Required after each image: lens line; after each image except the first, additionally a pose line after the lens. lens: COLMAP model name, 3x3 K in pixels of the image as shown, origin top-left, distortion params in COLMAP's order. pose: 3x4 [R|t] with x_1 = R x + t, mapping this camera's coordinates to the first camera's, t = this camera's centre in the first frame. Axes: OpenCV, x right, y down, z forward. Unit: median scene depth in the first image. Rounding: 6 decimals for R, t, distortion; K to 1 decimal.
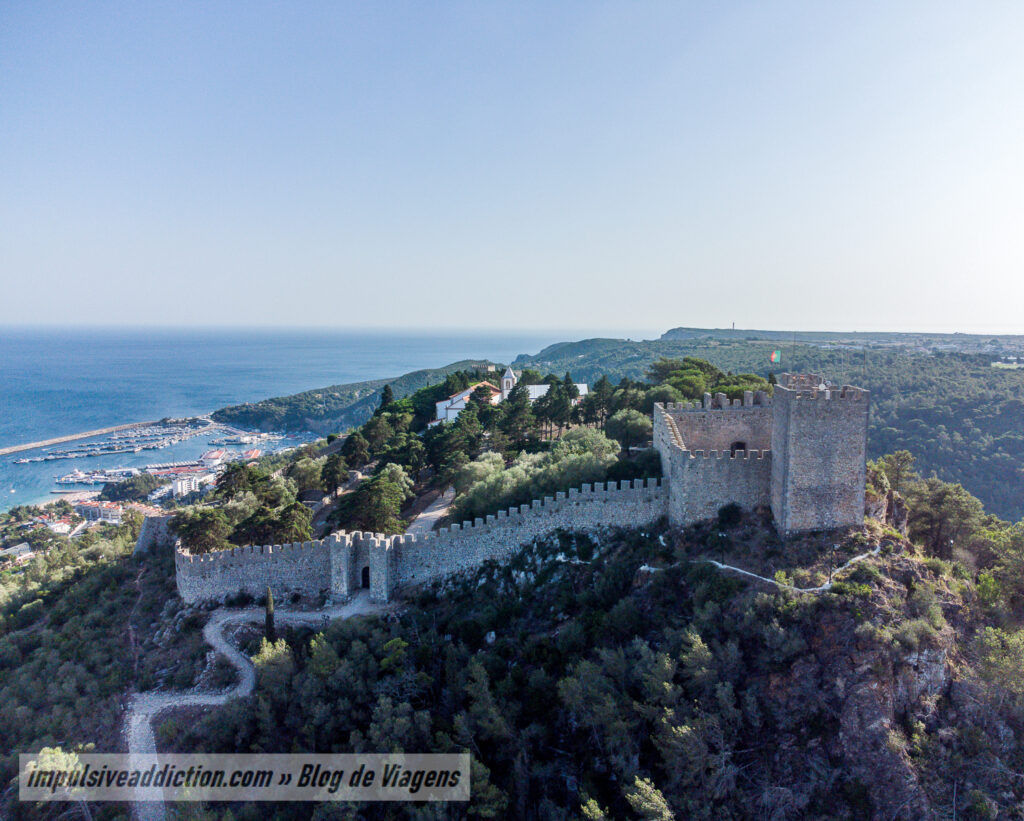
lens RADIAL K [[772.1, 0, 512.0], [0, 772.1, 410.5], [0, 0, 1]] dist [-0.002417, 0.002806]
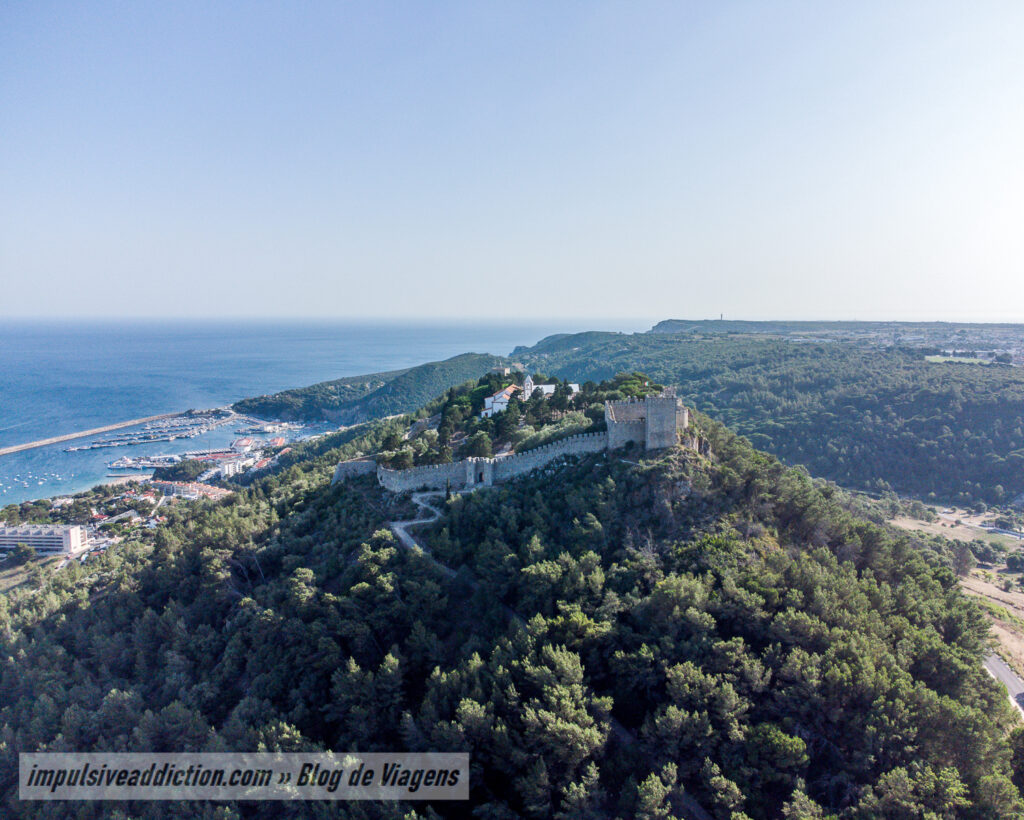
lens RADIAL K [[772.1, 0, 512.0], [0, 772.1, 410.0], [0, 0, 1]] dist [-0.002417, 0.002806]
pose [[0.999955, -0.007662, 0.005594, -0.071837], [0.007584, 0.999877, 0.013761, -0.011285], [-0.005699, -0.013718, 0.999890, -0.887671]]
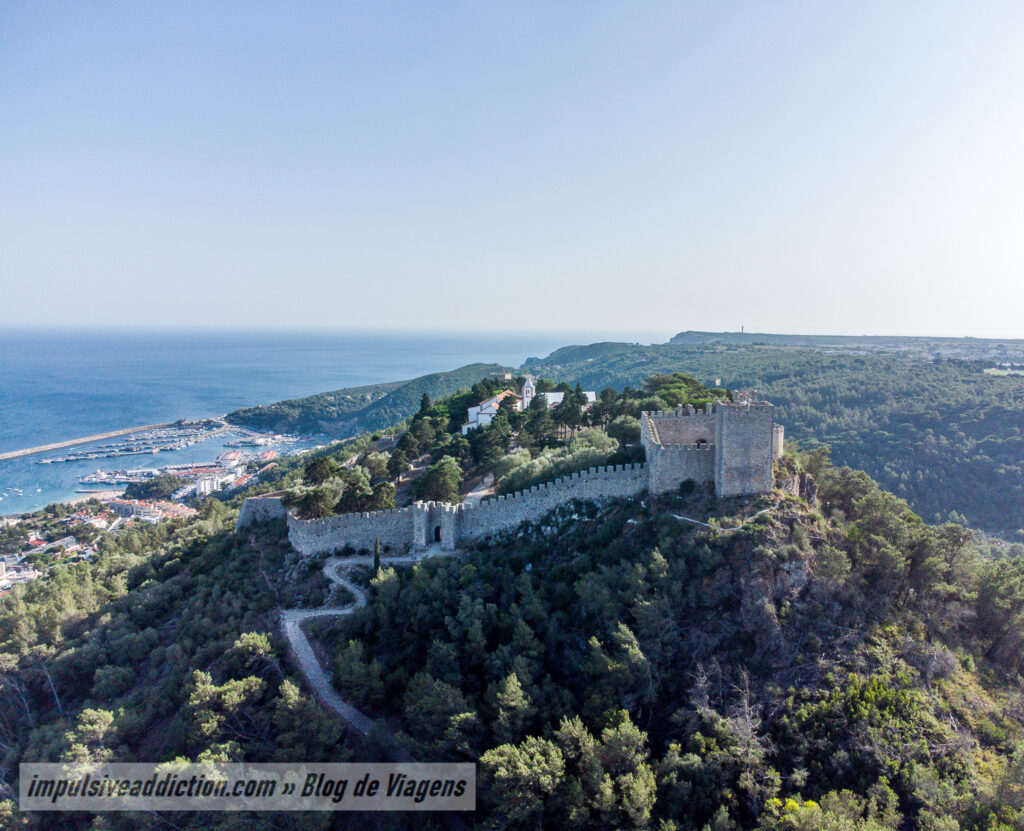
lens RADIAL K [[781.2, 0, 519.0], [0, 781.2, 416.4], [0, 0, 1]] dist [0.001941, -0.006870]
pose [[0.999994, 0.002984, -0.001516, -0.025160], [-0.002978, 0.999988, 0.004015, -0.004110], [0.001528, -0.004010, 0.999991, -0.292374]]
